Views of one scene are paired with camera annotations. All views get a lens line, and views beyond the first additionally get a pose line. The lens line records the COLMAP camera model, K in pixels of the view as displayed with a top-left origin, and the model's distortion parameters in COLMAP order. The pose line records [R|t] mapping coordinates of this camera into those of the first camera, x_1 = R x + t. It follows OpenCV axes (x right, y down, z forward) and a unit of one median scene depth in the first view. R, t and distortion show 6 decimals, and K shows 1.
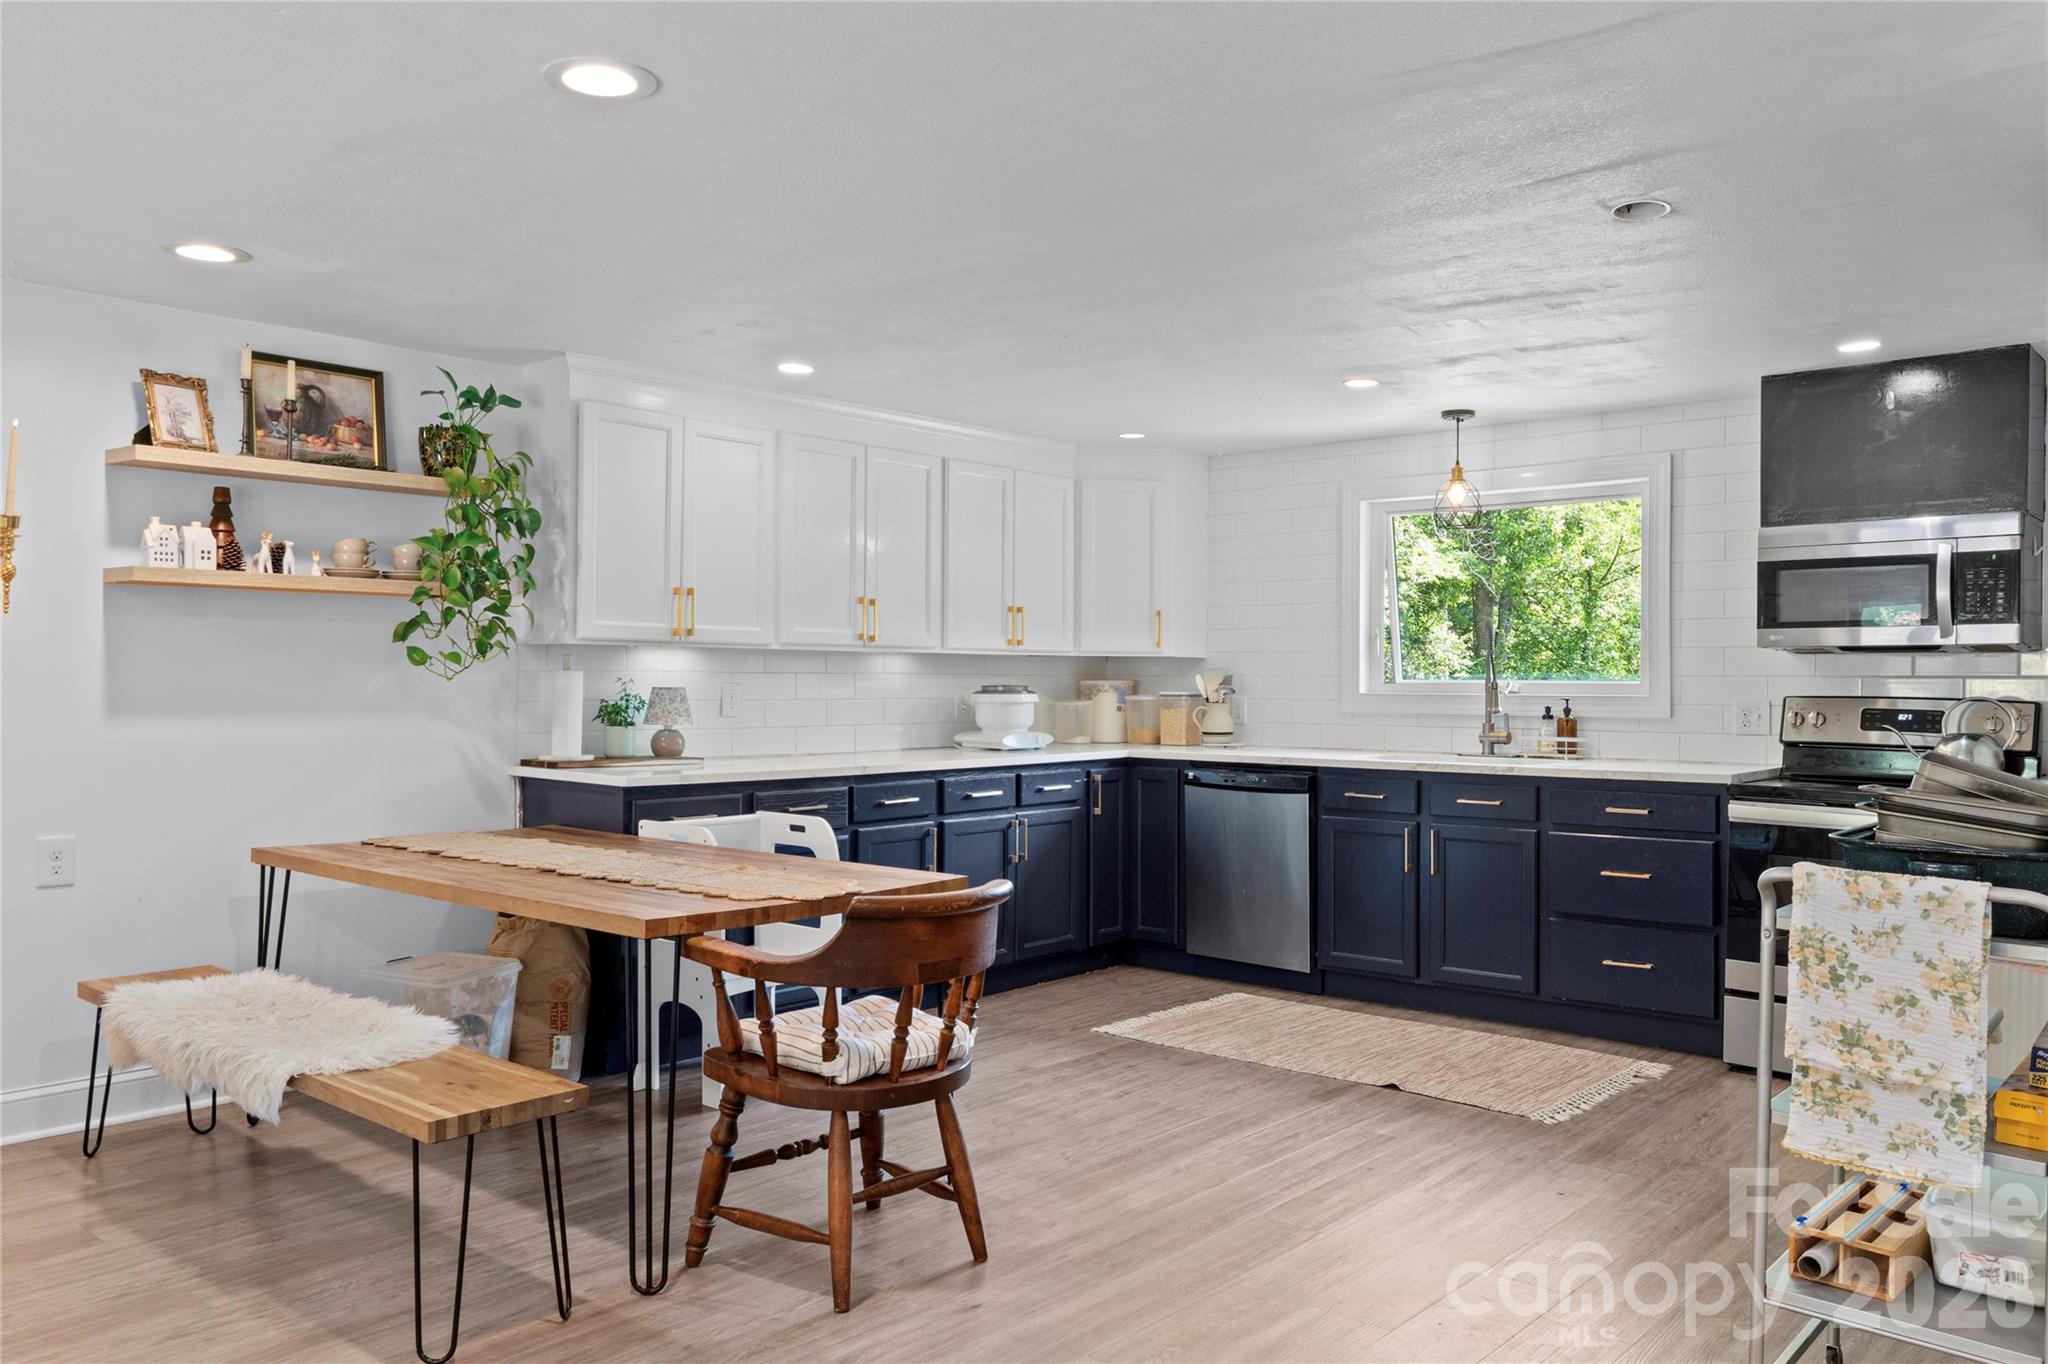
lens RADIAL K [[1527.3, 0, 1069.3], [0, 1527.3, 693.2], [0, 0, 1]] dist [-0.019442, 0.007619]
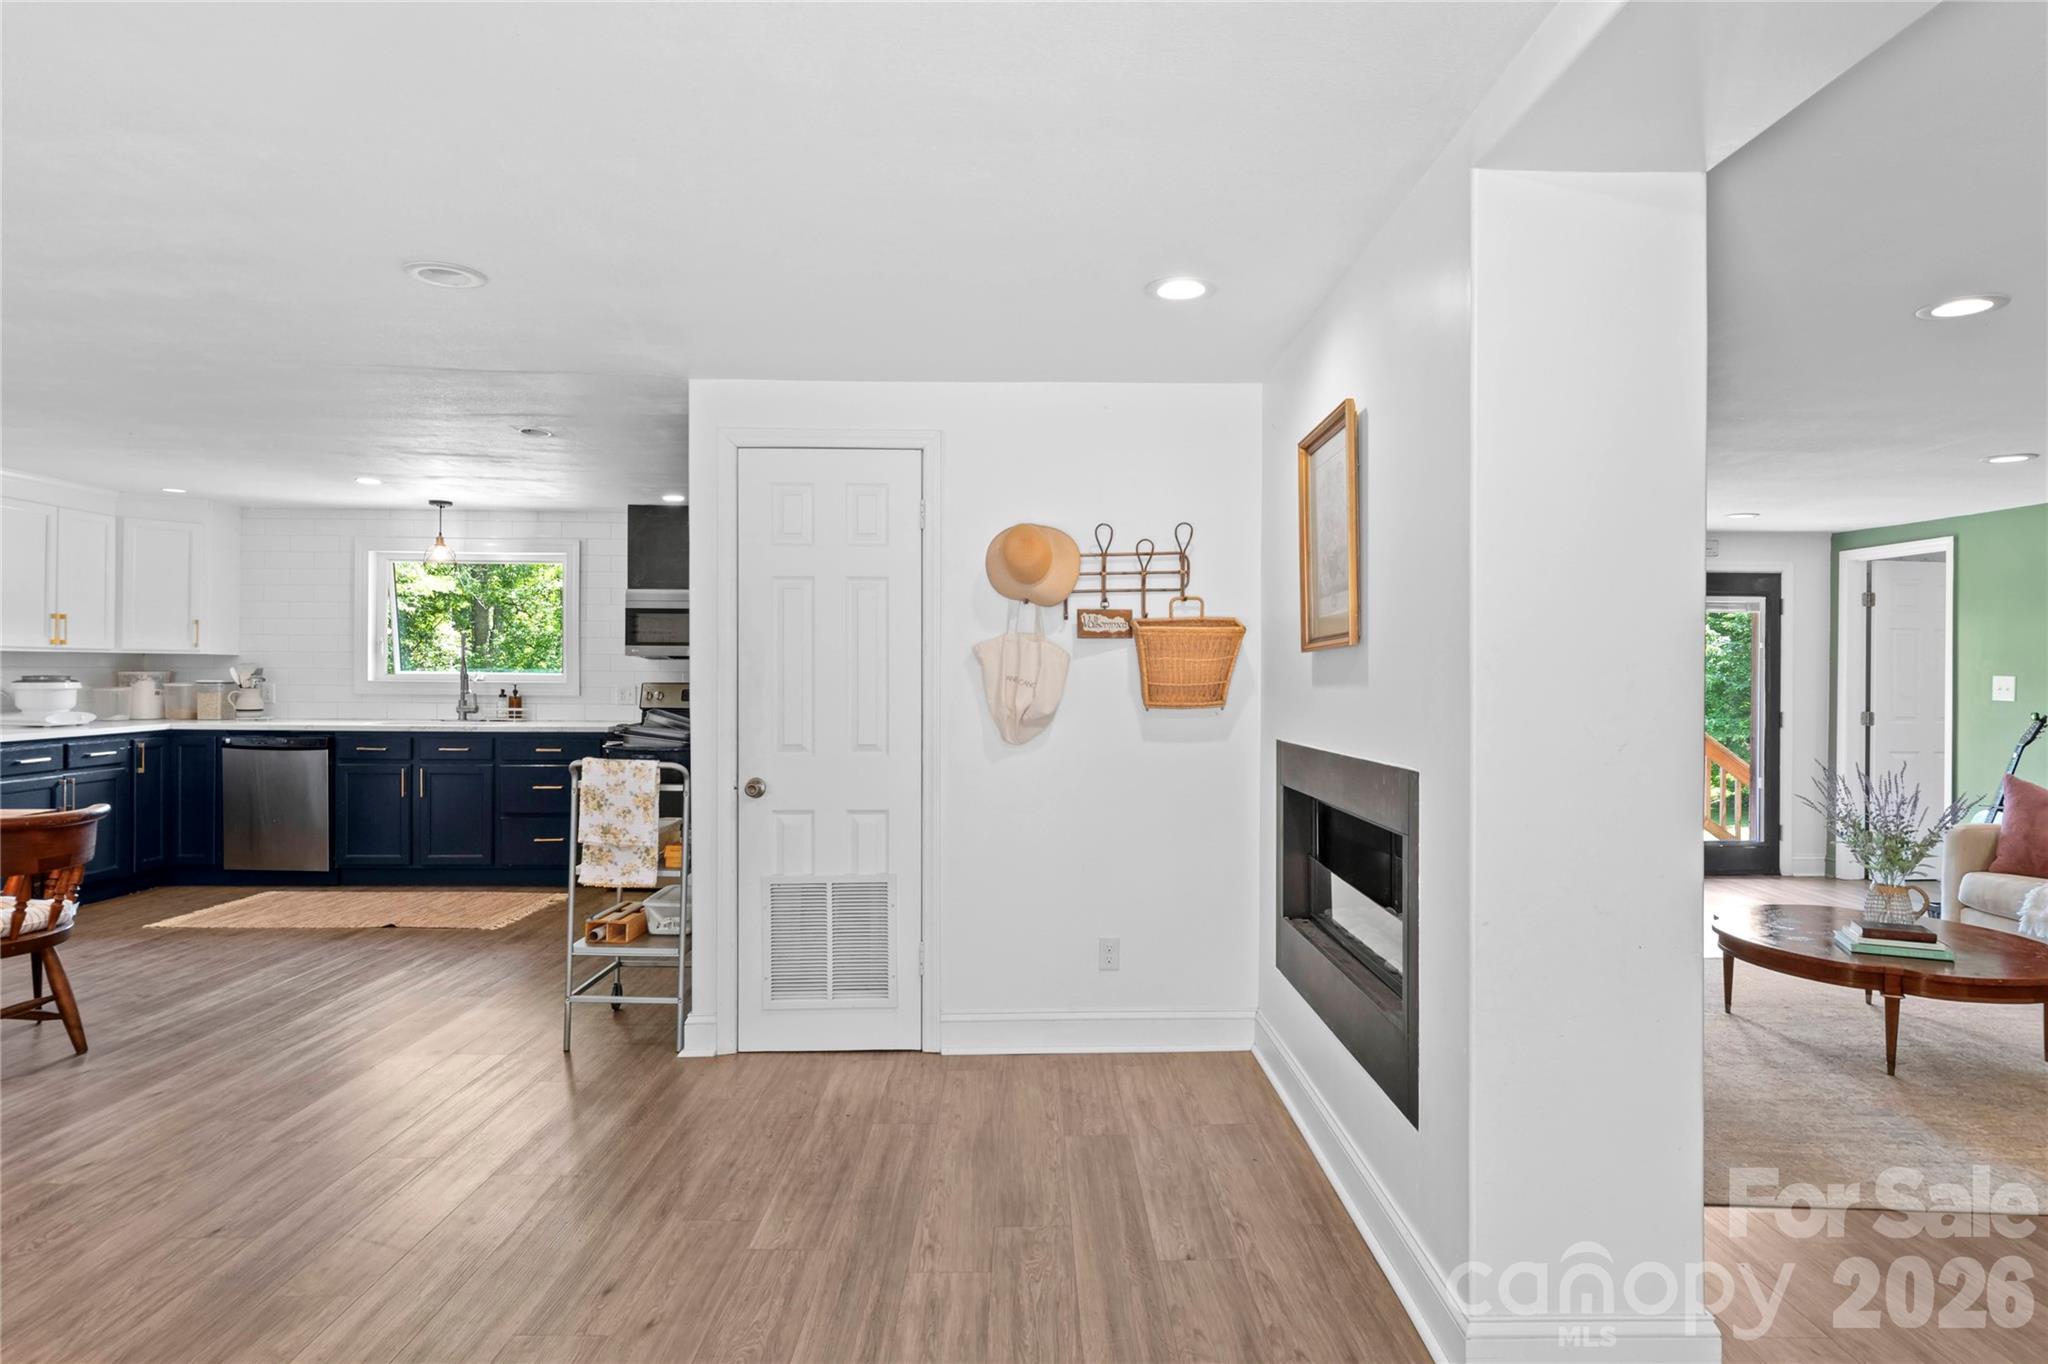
lens RADIAL K [[1137.8, 0, 1056.2], [0, 1137.8, 672.3], [0, 0, 1]] dist [0.015920, -0.007727]
pose [[0.747134, 0.001907, 0.664671, -0.061626], [0.000704, 0.999993, -0.003660, -0.005032], [-0.664673, 0.003203, 0.747127, -0.345731]]
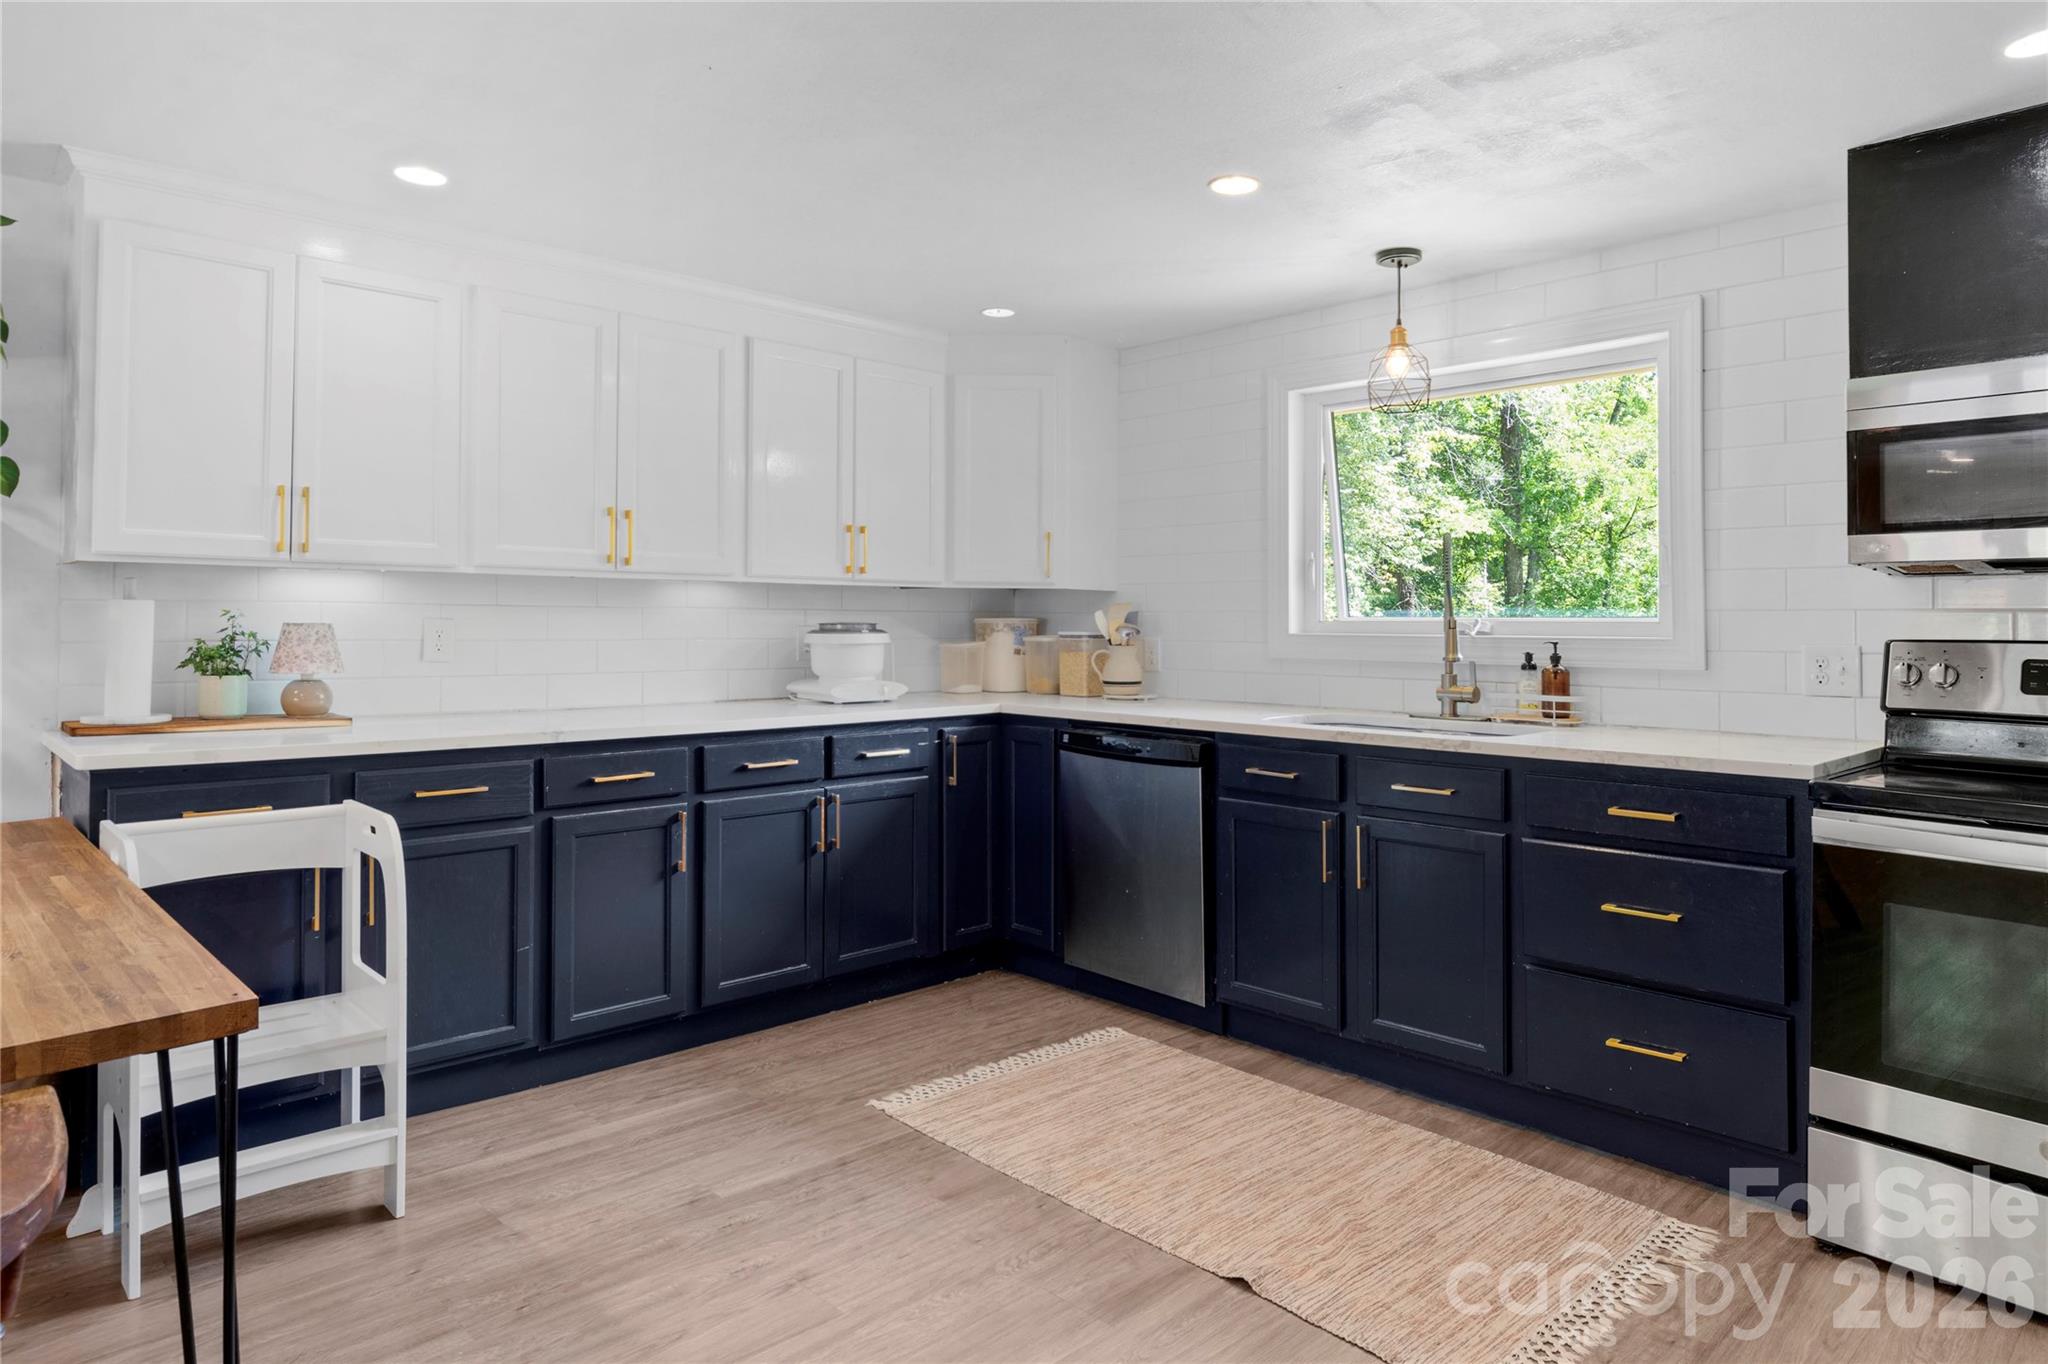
lens RADIAL K [[1198.3, 0, 1084.7], [0, 1198.3, 597.3], [0, 0, 1]] dist [-0.007519, 0.000358]
pose [[0.996082, -0.000073, -0.088429, 0.178209], [-0.002660, 0.999522, -0.030788, 0.000535], [0.088389, 0.030903, 0.995607, 0.476962]]
